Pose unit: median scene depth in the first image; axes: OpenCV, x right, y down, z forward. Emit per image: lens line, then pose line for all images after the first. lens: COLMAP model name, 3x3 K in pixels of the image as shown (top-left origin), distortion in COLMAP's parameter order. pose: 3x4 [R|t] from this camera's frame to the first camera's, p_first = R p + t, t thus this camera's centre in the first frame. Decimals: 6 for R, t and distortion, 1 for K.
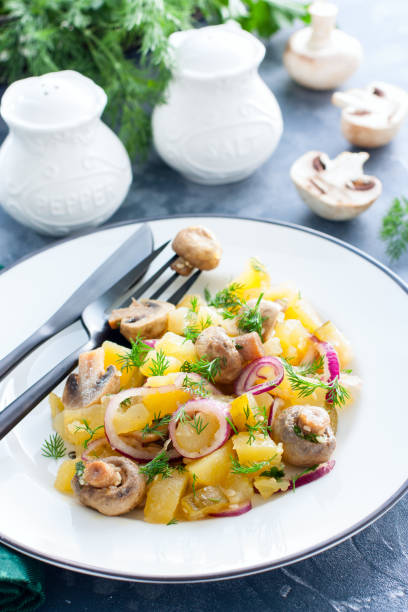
lens RADIAL K [[1631.6, 0, 200.7], [0, 1631.6, 305.1], [0, 0, 1]] dist [0.010208, 0.000000]
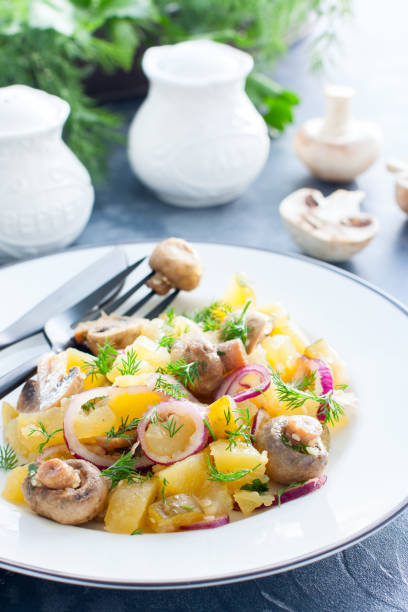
lens RADIAL K [[1631.6, 0, 203.5], [0, 1631.6, 310.6], [0, 0, 1]] dist [0.010208, 0.000000]
pose [[0.998957, 0.041771, 0.018441, -0.002986], [-0.038471, 0.987509, -0.152796, 0.139728], [-0.024593, 0.151927, 0.988086, 0.125913]]
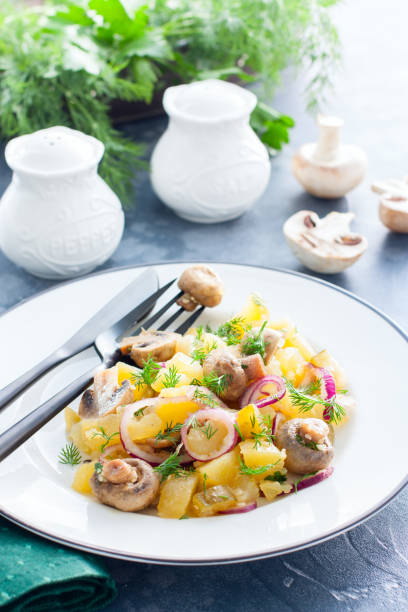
lens RADIAL K [[1631.6, 0, 204.5], [0, 1631.6, 301.8], [0, 0, 1]] dist [0.010208, 0.000000]
pose [[0.998705, 0.026194, 0.043614, -0.051754], [-0.021305, 0.993813, -0.109008, 0.102940], [-0.046200, 0.107938, 0.993084, -0.080855]]
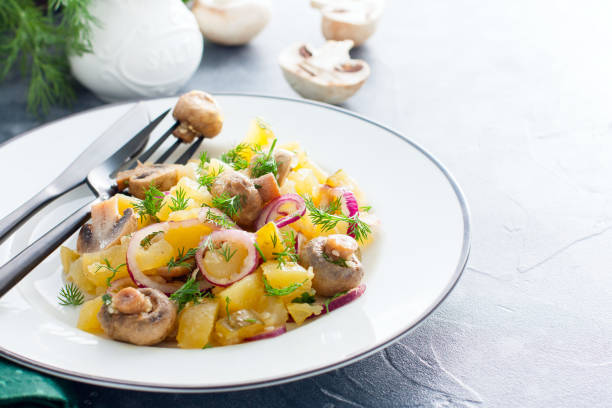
lens RADIAL K [[1631.6, 0, 307.3], [0, 1631.6, 202.6], [0, 0, 1]] dist [0.010208, 0.000000]
pose [[0.988716, -0.033345, 0.146044, -0.091964], [0.054718, 0.987936, -0.144872, 0.181732], [-0.139452, 0.151229, 0.978613, 0.032569]]
